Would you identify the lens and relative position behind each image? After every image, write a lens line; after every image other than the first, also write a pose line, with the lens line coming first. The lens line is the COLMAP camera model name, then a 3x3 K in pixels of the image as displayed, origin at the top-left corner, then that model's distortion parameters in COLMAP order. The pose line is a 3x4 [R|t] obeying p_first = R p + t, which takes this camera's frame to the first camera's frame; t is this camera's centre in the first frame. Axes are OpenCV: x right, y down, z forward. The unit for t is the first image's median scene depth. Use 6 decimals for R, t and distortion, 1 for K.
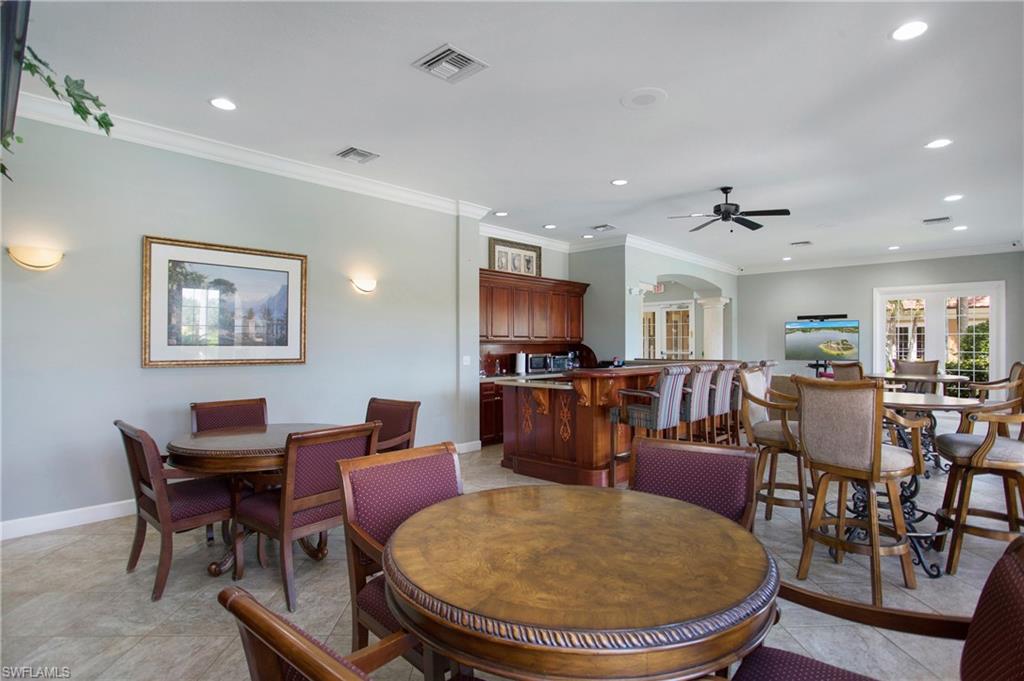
lens RADIAL K [[555.5, 0, 512.0], [0, 555.5, 340.5], [0, 0, 1]] dist [0.001639, 0.000314]
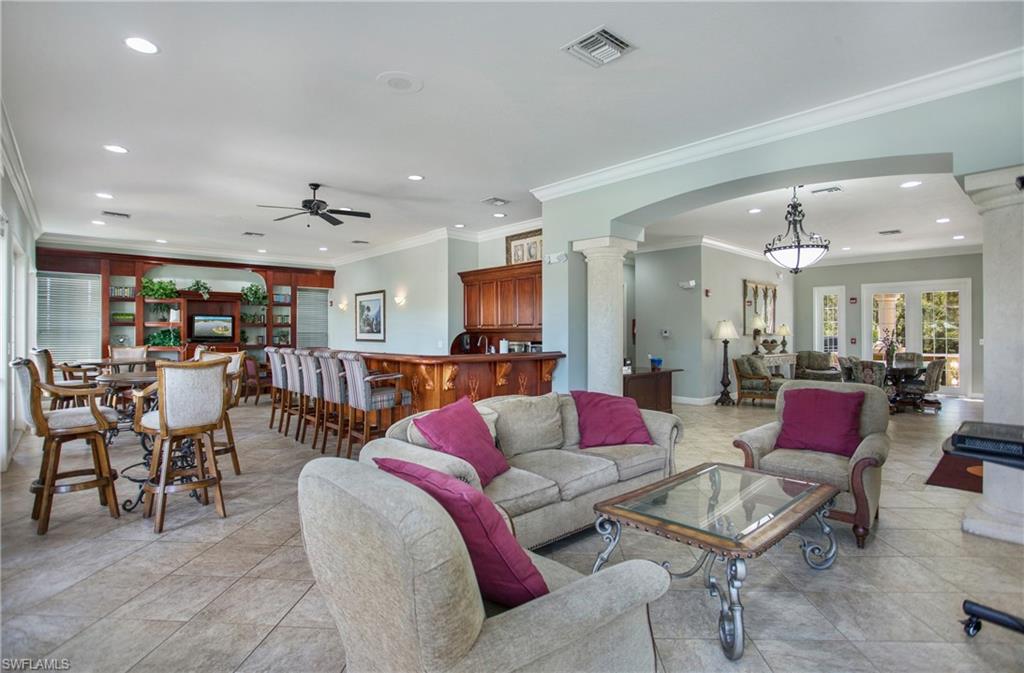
lens RADIAL K [[497.8, 0, 482.6], [0, 497.8, 332.4], [0, 0, 1]] dist [-0.001208, -0.000173]
pose [[-0.124713, -0.003006, -0.992188, 1.265373], [0.010051, 0.999940, -0.004293, 0.015173], [0.992142, -0.010508, -0.124675, 1.409011]]
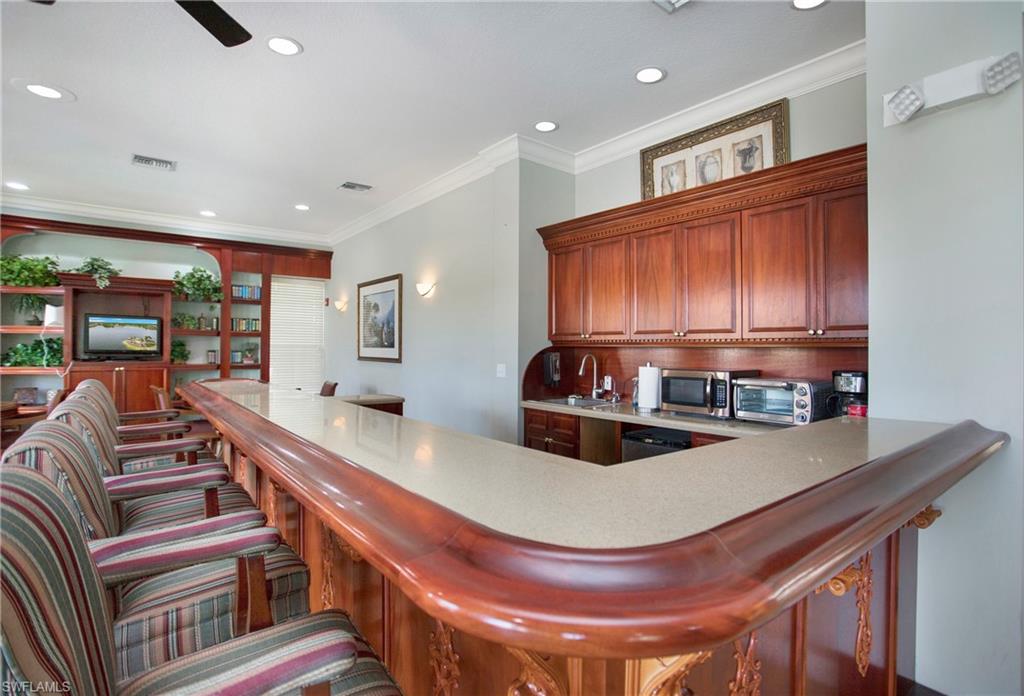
lens RADIAL K [[513.2, 0, 512.0], [0, 513.2, 348.0], [0, 0, 1]] dist [-0.001550, -0.000163]
pose [[-0.144119, -0.000645, -0.989560, 0.625576], [0.002373, 0.999997, -0.000997, 0.009634], [0.989558, -0.002492, -0.144117, 1.239505]]
